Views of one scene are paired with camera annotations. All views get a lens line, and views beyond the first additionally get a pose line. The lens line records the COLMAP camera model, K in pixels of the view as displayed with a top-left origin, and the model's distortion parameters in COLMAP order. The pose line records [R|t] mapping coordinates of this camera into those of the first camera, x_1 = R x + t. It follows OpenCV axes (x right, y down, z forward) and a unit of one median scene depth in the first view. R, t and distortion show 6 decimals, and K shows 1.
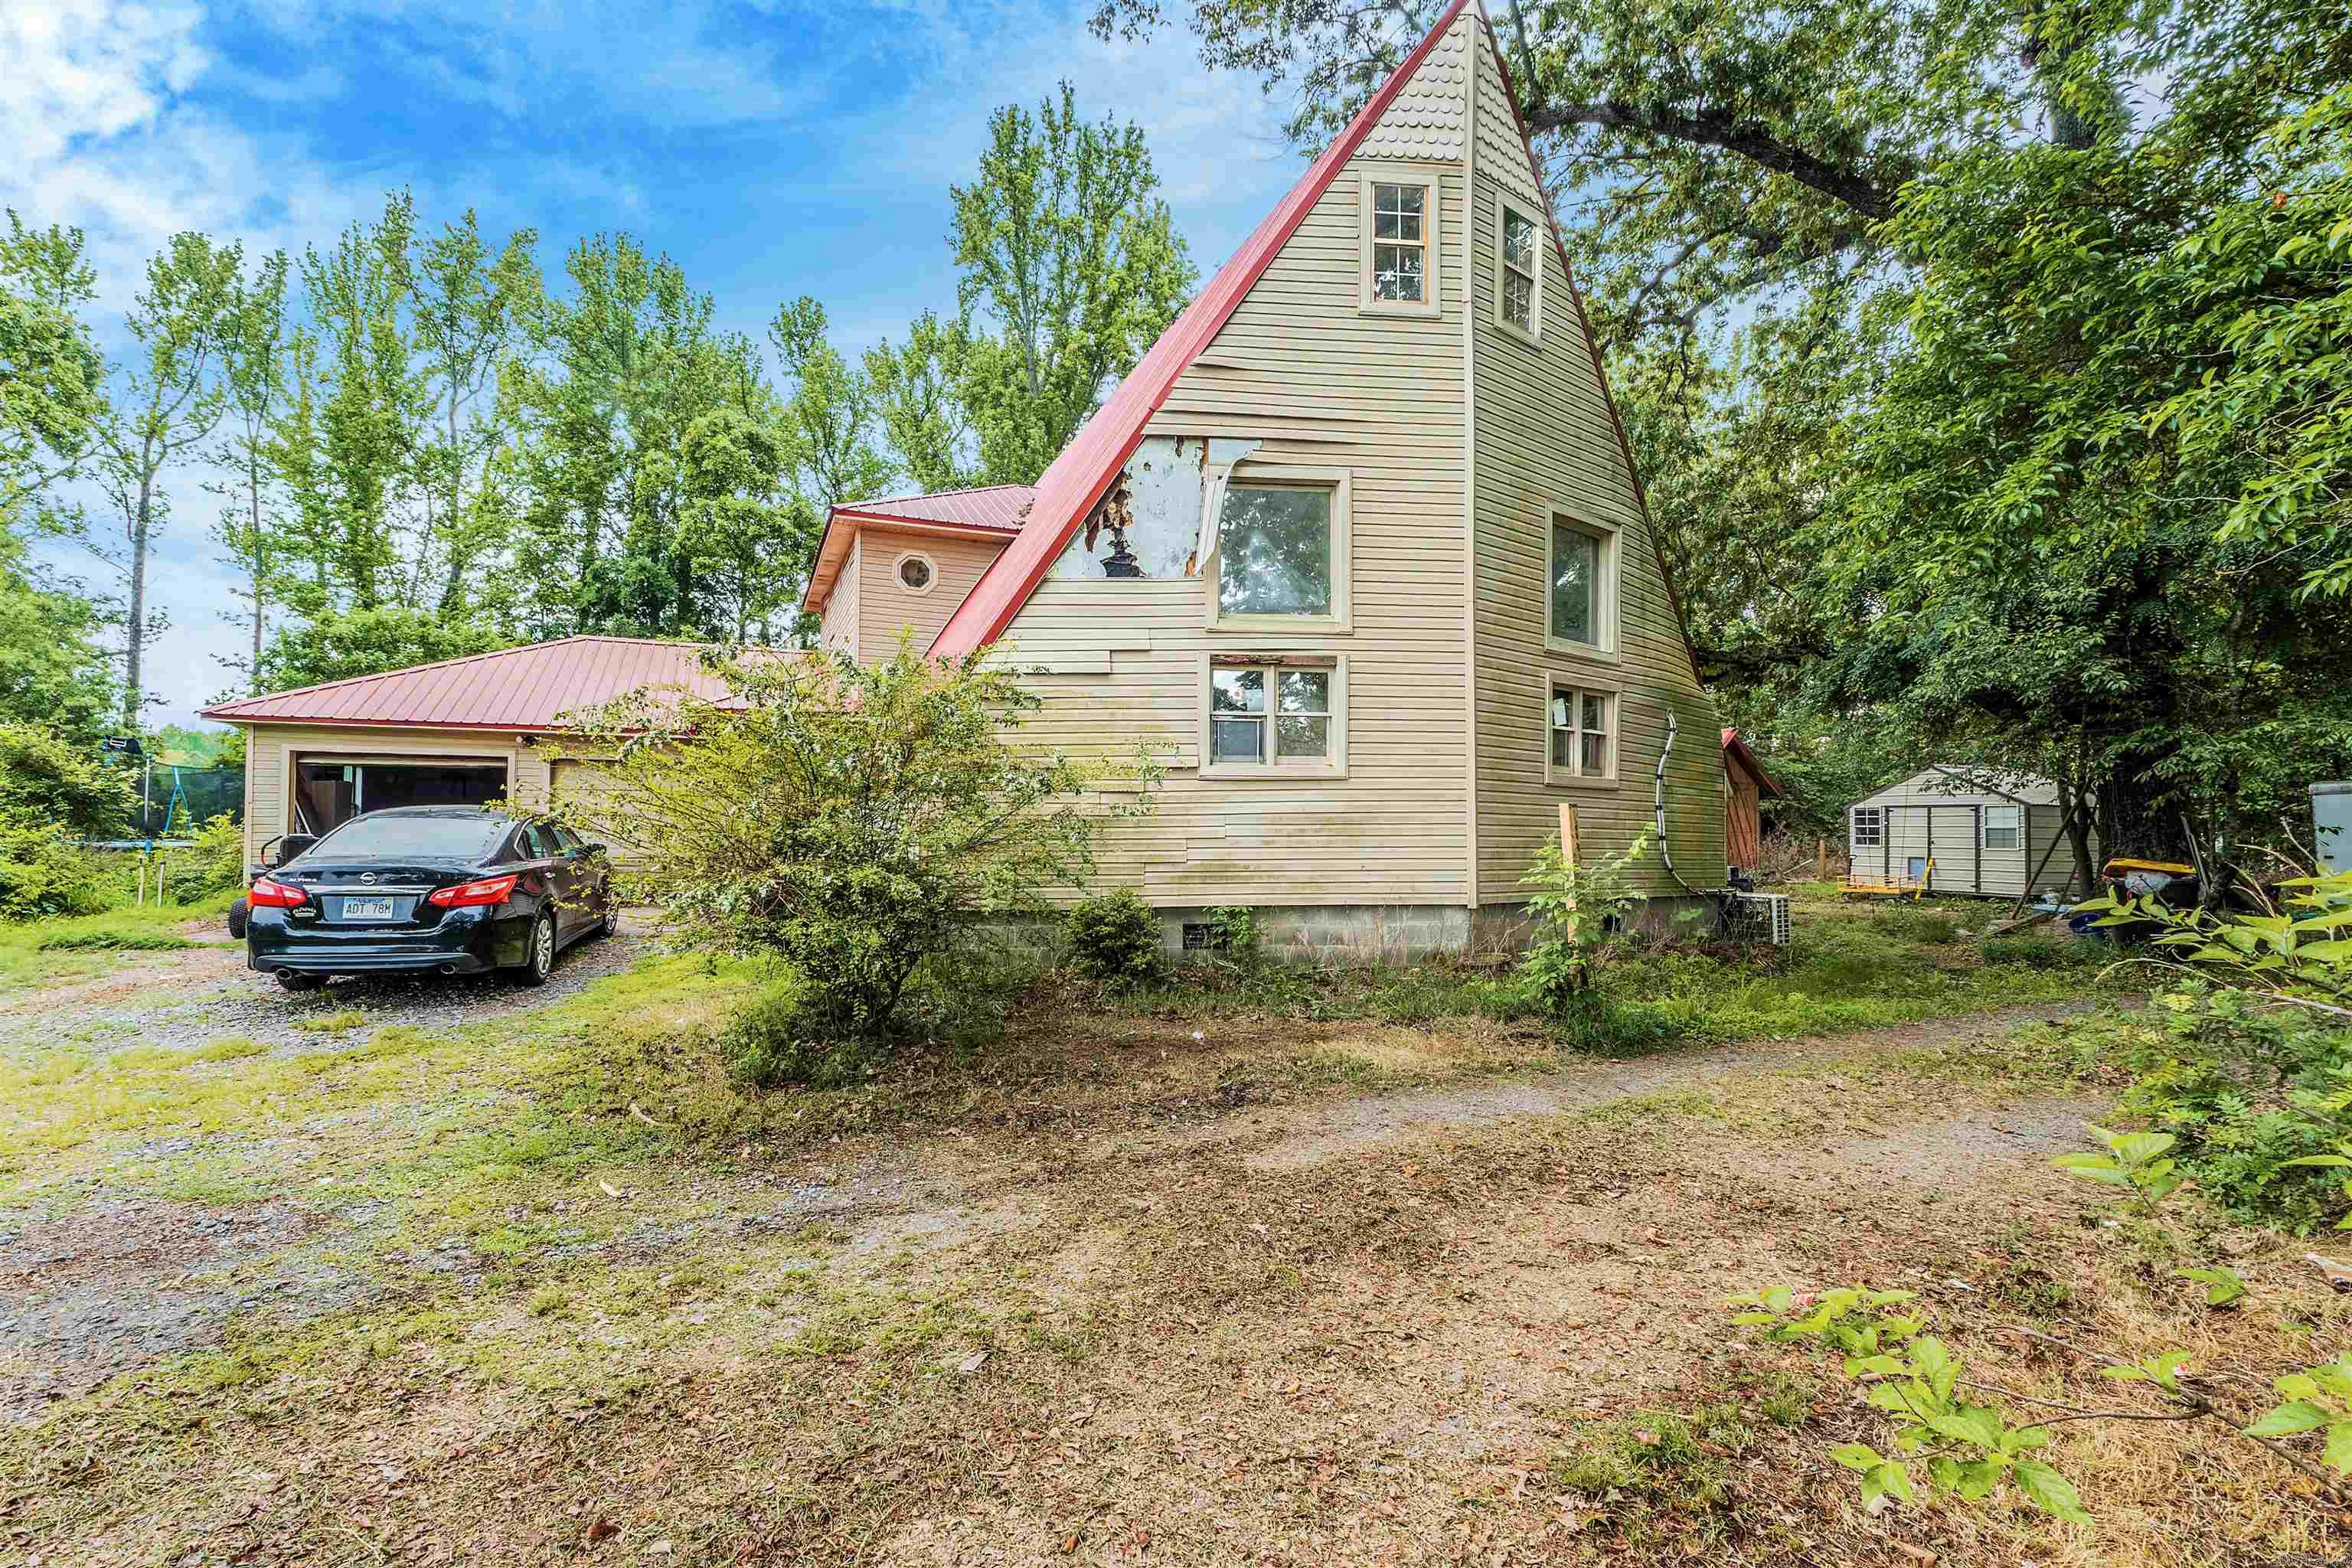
lens RADIAL K [[1005.0, 0, 1239.2], [0, 1005.0, 781.6], [0, 0, 1]] dist [0.000757, -0.000336]
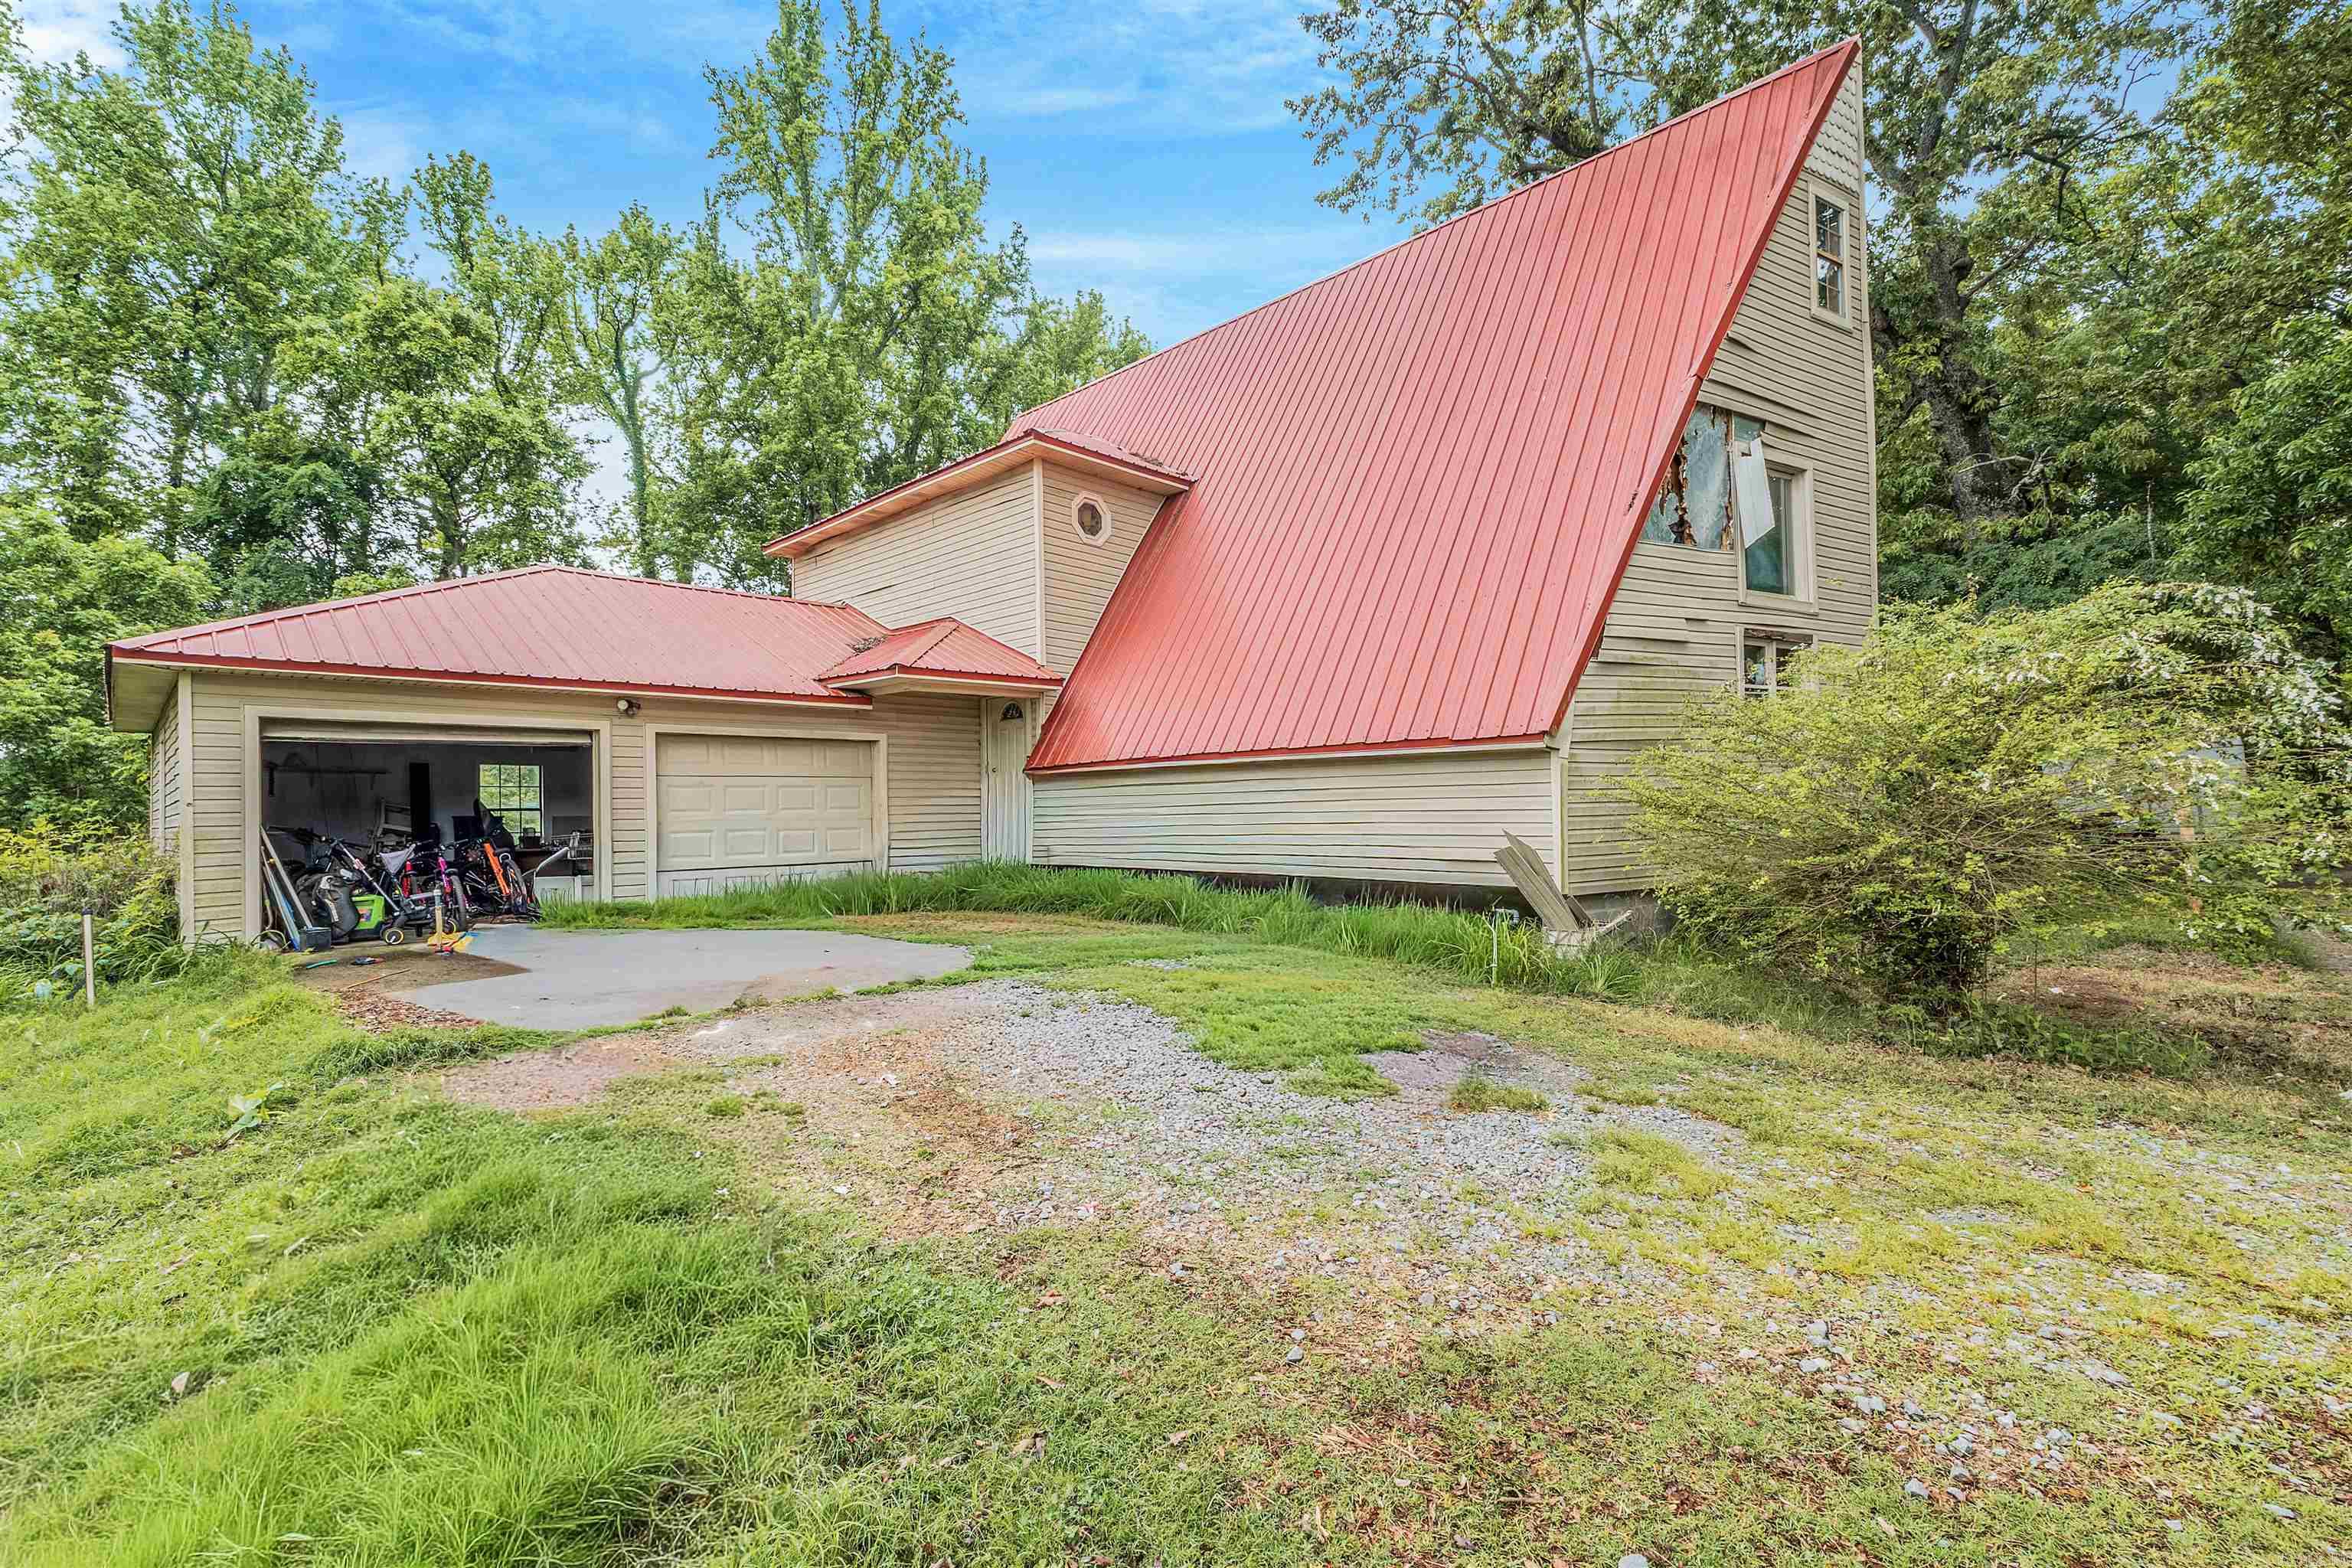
lens RADIAL K [[995.8, 0, 1167.5], [0, 995.8, 765.4], [0, 0, 1]] dist [-0.003788, -0.000292]
pose [[0.918183, -0.007207, 0.396091, -0.638466], [0.009511, 0.999947, -0.003851, 0.006543], [-0.396042, 0.007303, 0.918203, 0.210285]]
